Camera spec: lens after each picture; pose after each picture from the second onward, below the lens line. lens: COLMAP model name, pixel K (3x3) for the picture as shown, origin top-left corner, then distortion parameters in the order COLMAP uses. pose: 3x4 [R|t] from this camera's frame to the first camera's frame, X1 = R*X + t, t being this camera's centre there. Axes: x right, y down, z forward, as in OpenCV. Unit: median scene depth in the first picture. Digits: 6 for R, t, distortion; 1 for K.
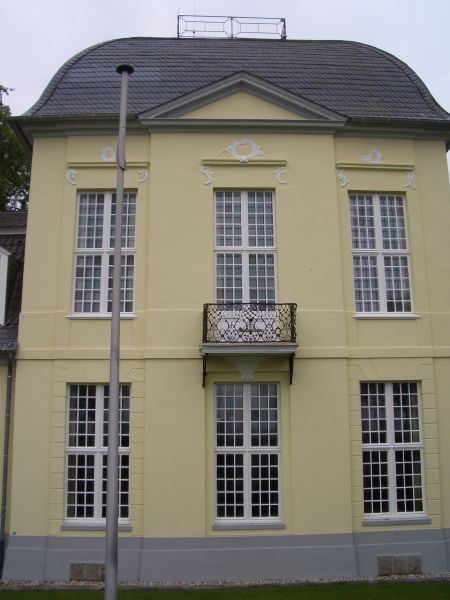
lens RADIAL K [[633.3, 0, 233.5], [0, 633.3, 283.7], [0, 0, 1]] dist [-0.159174, 0.000000]
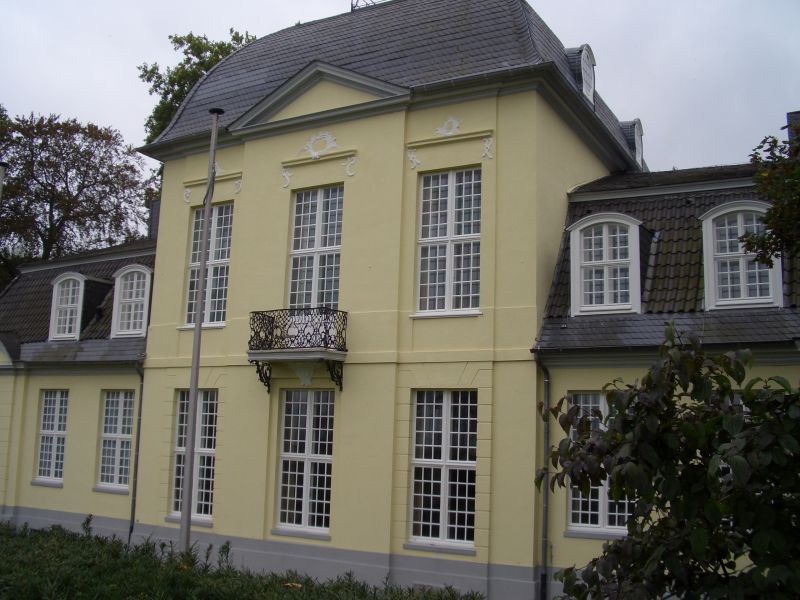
lens RADIAL K [[798.0, 0, 428.8], [0, 798.0, 312.5], [0, 0, 1]] dist [-0.156422, 0.000000]
pose [[0.869742, -0.044647, -0.491483, 0.761932], [0.075930, 0.996147, 0.043877, -0.001092], [0.487630, -0.075480, 0.869781, 0.028493]]
